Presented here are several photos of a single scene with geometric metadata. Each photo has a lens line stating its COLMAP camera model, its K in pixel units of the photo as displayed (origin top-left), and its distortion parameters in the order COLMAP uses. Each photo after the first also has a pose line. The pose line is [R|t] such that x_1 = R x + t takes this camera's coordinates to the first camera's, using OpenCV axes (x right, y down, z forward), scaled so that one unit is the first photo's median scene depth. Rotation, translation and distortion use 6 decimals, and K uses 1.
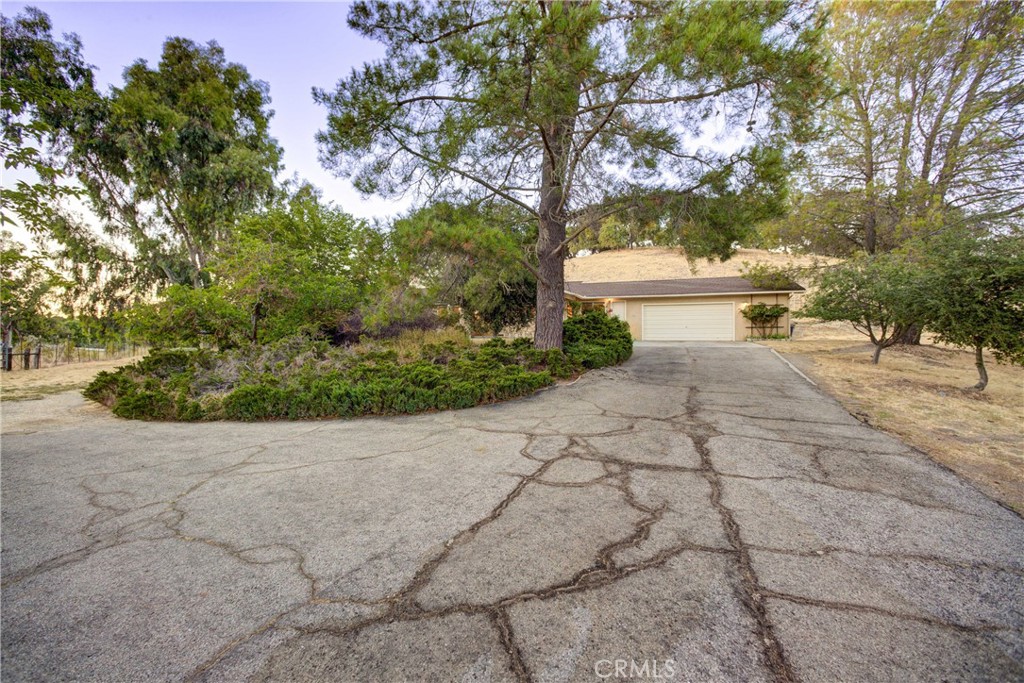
lens RADIAL K [[403.0, 0, 505.5], [0, 403.0, 335.8], [0, 0, 1]] dist [-0.022032, 0.009956]
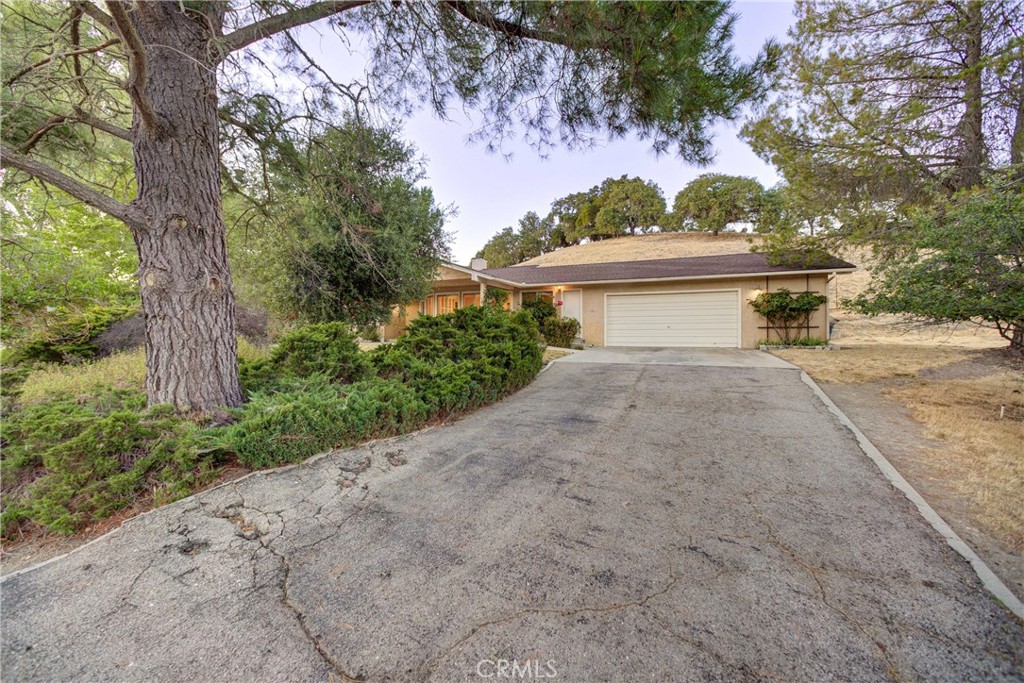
lens RADIAL K [[403.0, 0, 505.5], [0, 403.0, 335.8], [0, 0, 1]] dist [-0.022032, 0.009956]
pose [[0.999315, -0.003556, -0.036848, 0.658494], [0.003942, 0.999938, 0.010393, -0.049426], [0.036809, -0.010531, 0.999267, 1.031661]]
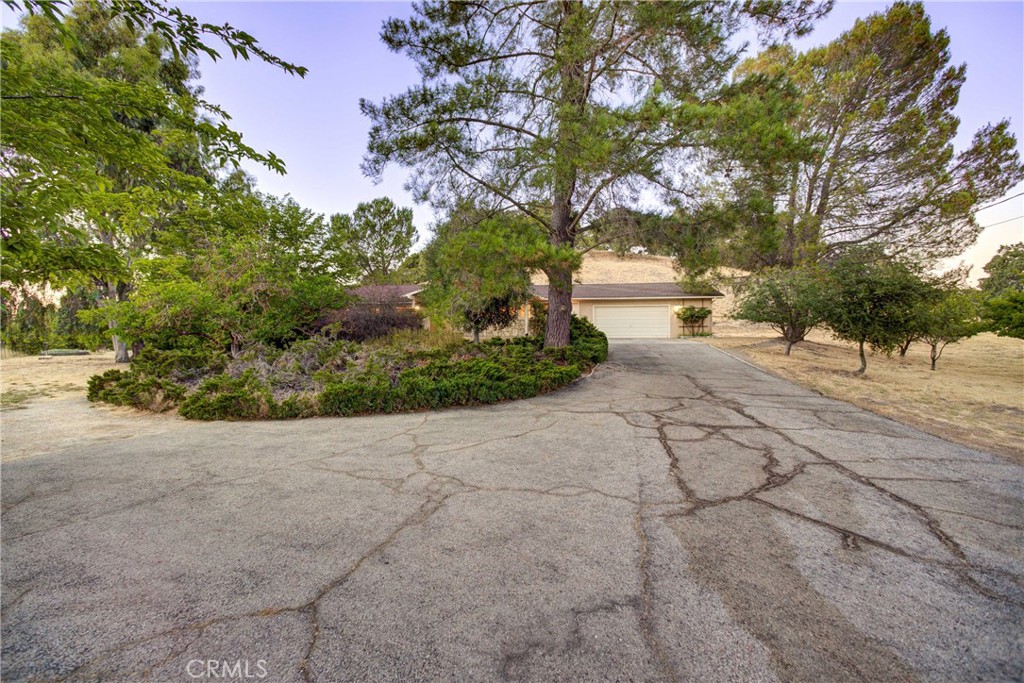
lens RADIAL K [[403.0, 0, 505.5], [0, 403.0, 335.8], [0, 0, 1]] dist [-0.022032, 0.009956]
pose [[0.977795, -0.004332, 0.209520, -0.446869], [0.003124, 0.999977, 0.006095, -0.008986], [-0.209542, -0.005305, 0.977785, -0.147630]]
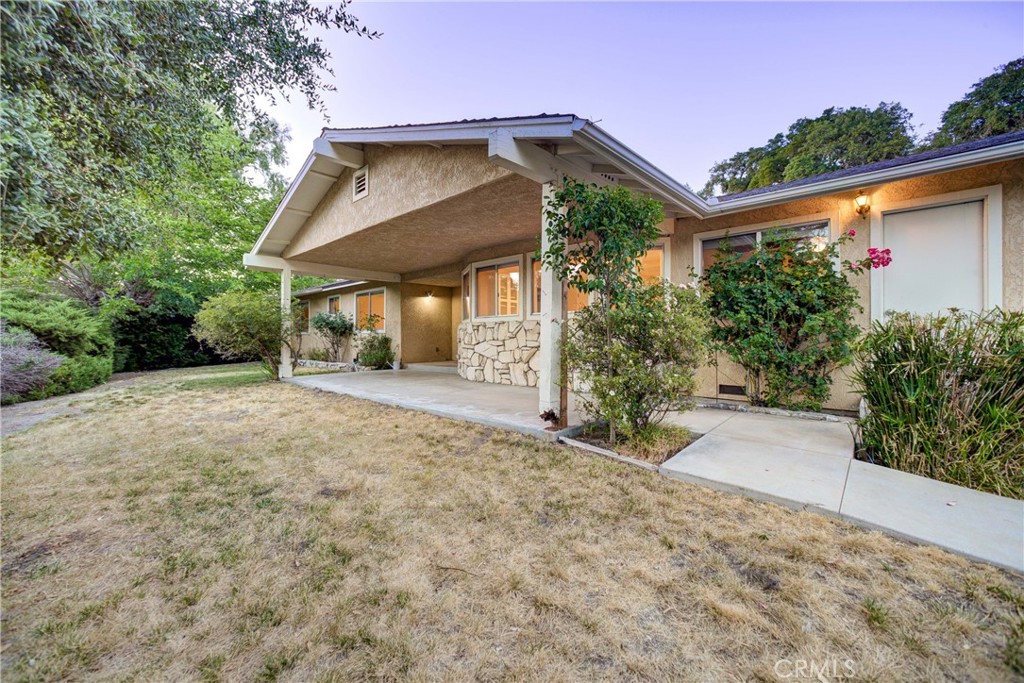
lens RADIAL K [[403.0, 0, 505.5], [0, 403.0, 335.8], [0, 0, 1]] dist [-0.022032, 0.009956]
pose [[0.929462, -0.006572, -0.368859, 0.601930], [0.008376, 0.999960, 0.003289, -0.108183], [0.368823, -0.006147, 0.929479, 2.660868]]
